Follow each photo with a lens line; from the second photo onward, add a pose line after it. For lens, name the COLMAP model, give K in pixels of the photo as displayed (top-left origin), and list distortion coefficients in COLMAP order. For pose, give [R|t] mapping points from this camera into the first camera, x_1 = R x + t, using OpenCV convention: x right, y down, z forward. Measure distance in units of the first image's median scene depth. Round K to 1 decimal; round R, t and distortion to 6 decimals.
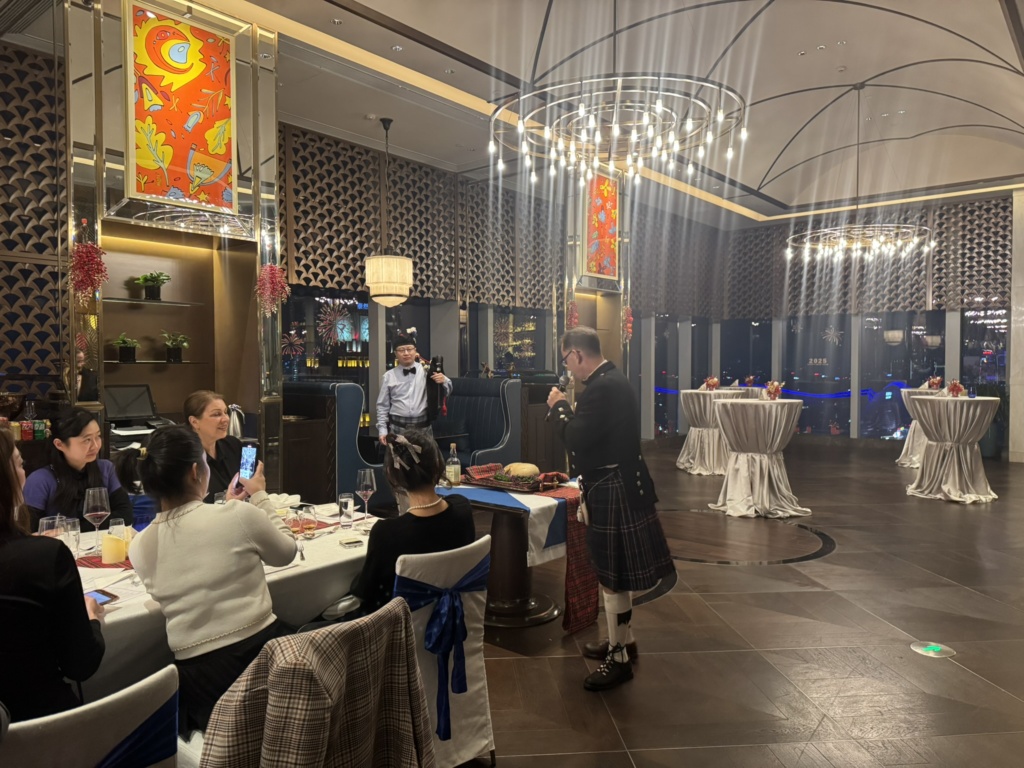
lens RADIAL K [[718.6, 0, 528.4], [0, 718.6, 385.3], [0, 0, 1]] dist [0.050539, -0.001118]
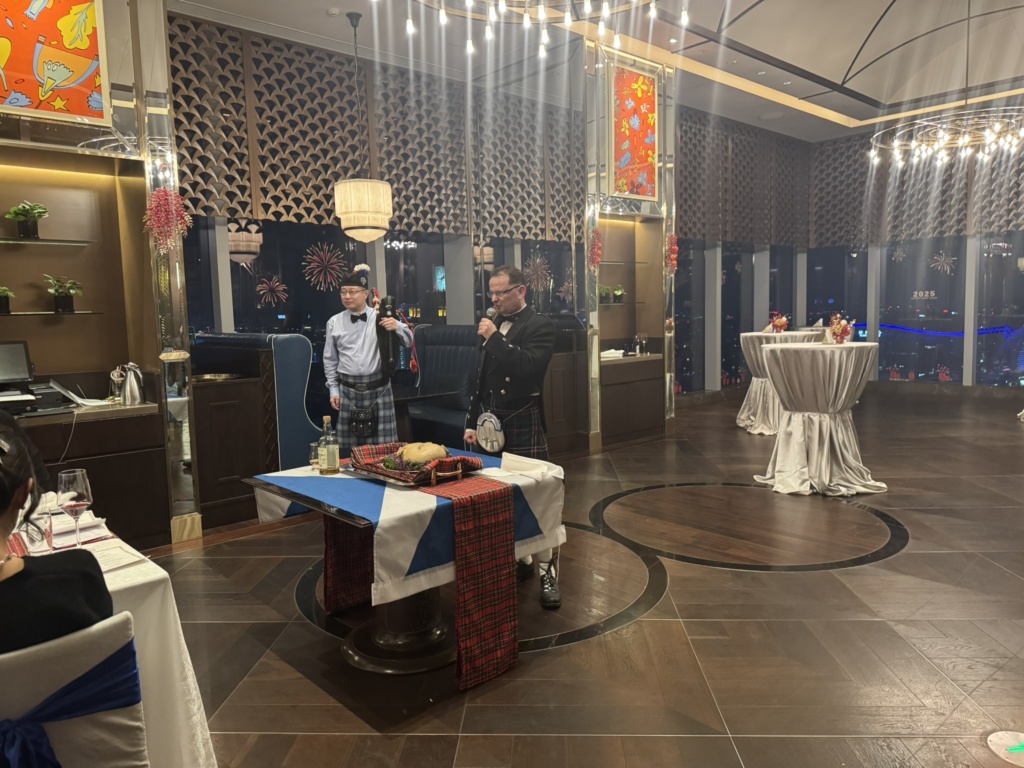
lens RADIAL K [[741.4, 0, 512.0], [0, 741.4, 384.0], [0, 0, 1]] dist [0.009876, 0.001913]
pose [[0.989836, -0.011347, -0.141762, 0.100079], [0.021335, 0.997379, 0.069134, 0.000725], [0.140606, -0.071456, 0.987484, 0.155947]]
